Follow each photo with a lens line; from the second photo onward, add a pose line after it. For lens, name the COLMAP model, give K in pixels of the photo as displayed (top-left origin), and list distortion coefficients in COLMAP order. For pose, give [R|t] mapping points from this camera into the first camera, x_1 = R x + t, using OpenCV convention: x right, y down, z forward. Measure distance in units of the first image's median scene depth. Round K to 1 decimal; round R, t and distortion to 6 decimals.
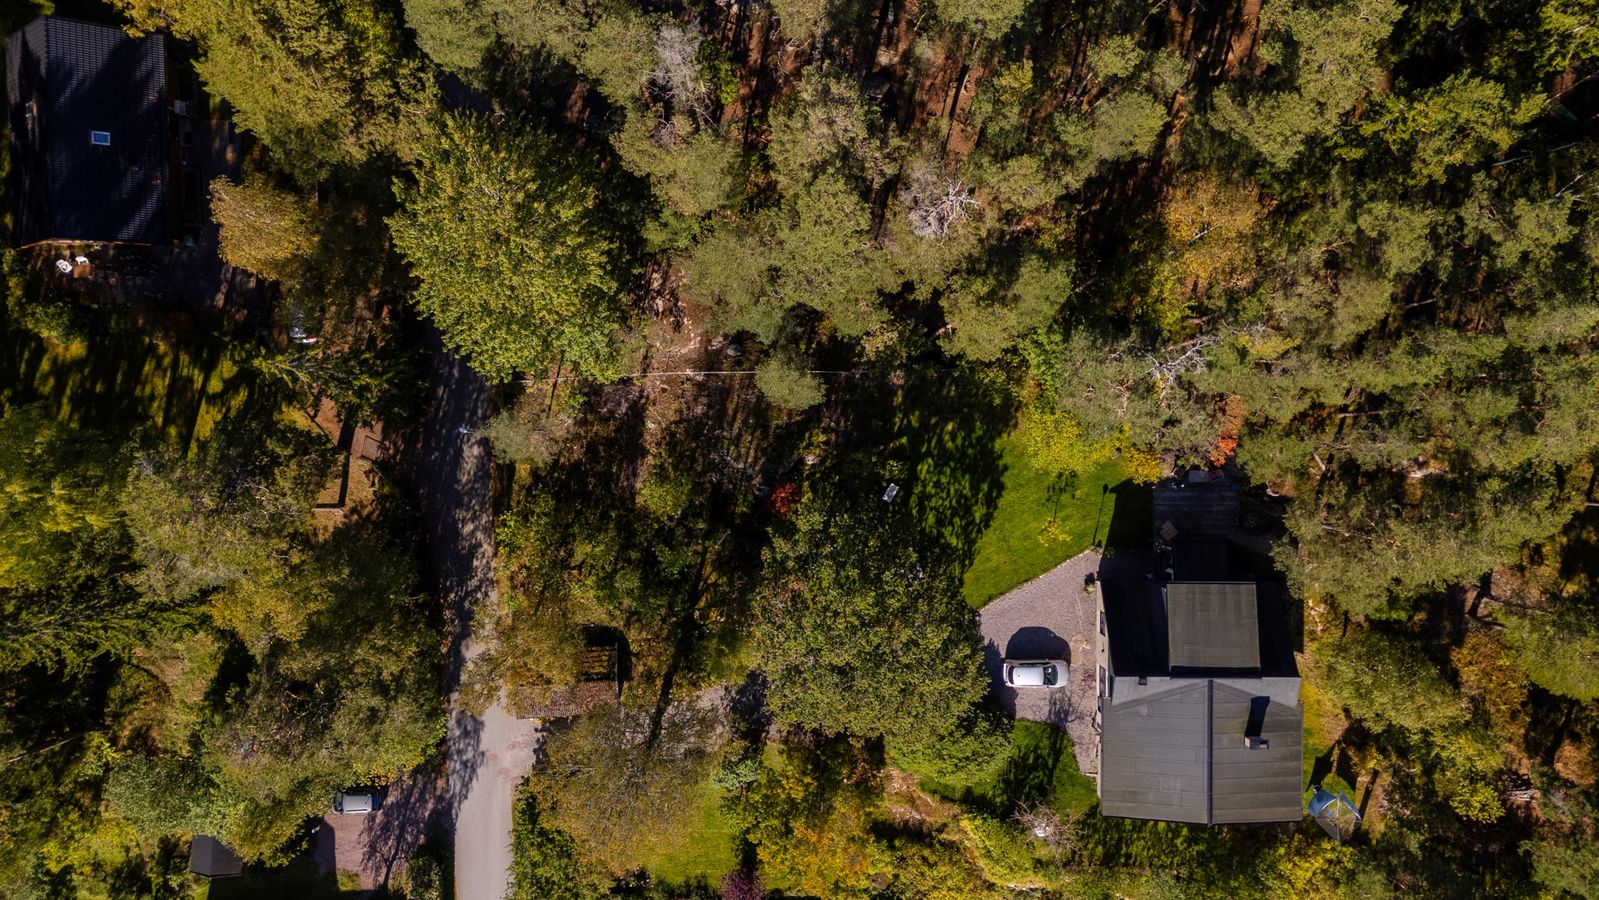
lens RADIAL K [[1183.7, 0, 801.6], [0, 1183.7, 439.3], [0, 0, 1]] dist [0.032887, -0.031323]
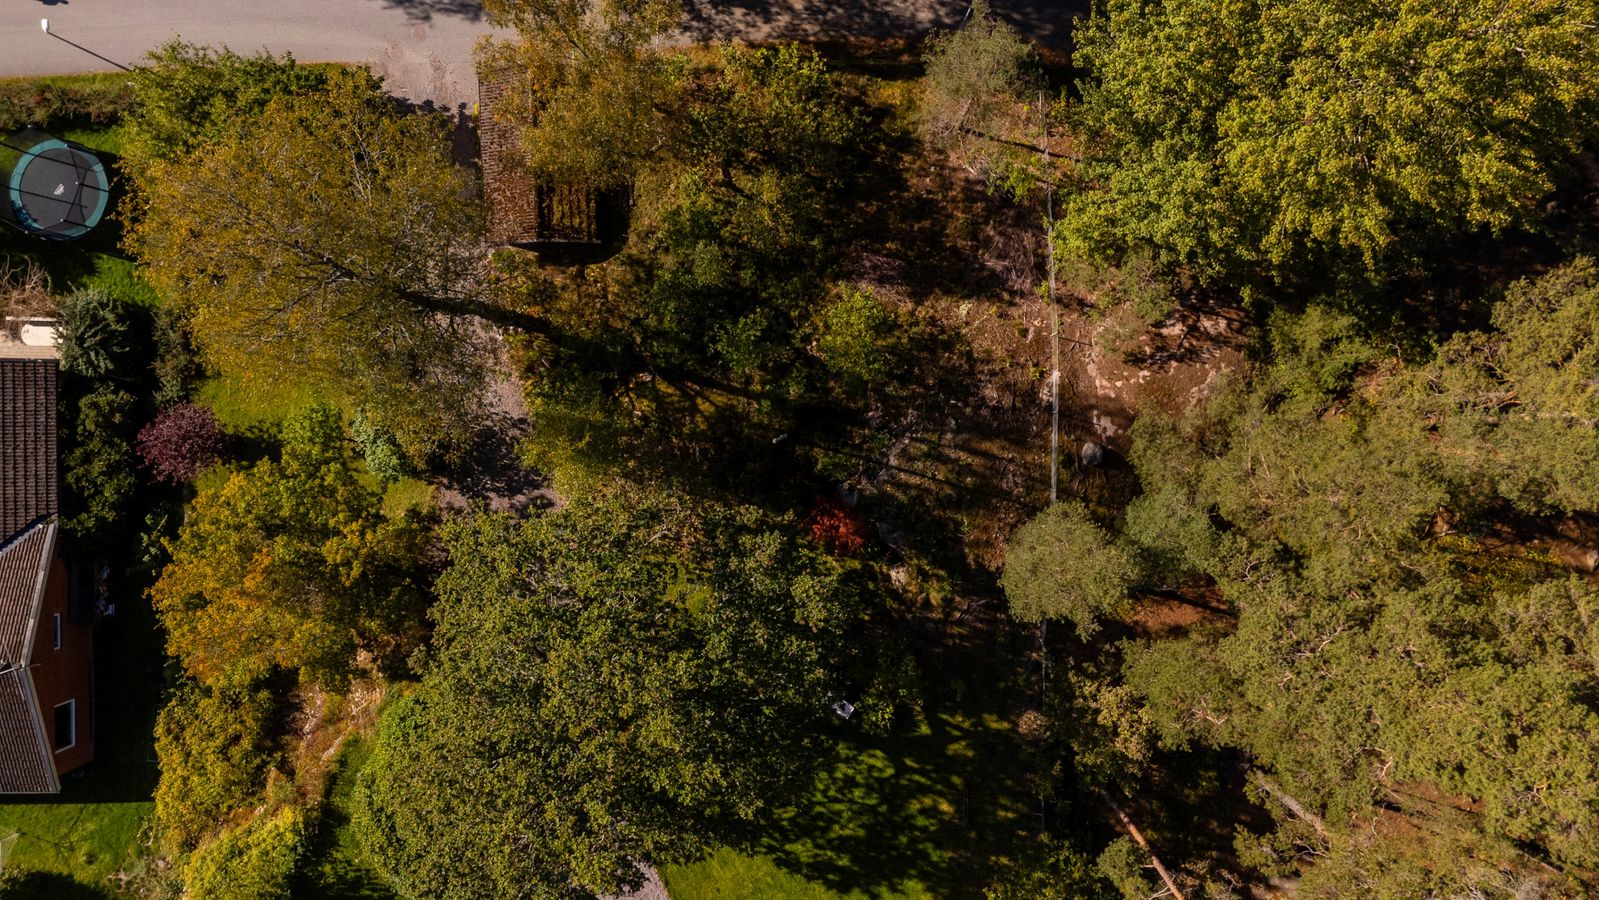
lens RADIAL K [[1183.7, 0, 788.7], [0, 1183.7, 449.1], [0, 0, 1]] dist [0.032887, -0.031323]
pose [[-0.027416, 0.999377, 0.022217, -0.067680], [-0.999434, -0.027837, 0.018870, 0.062917], [0.019477, -0.021687, 0.999575, 0.402015]]
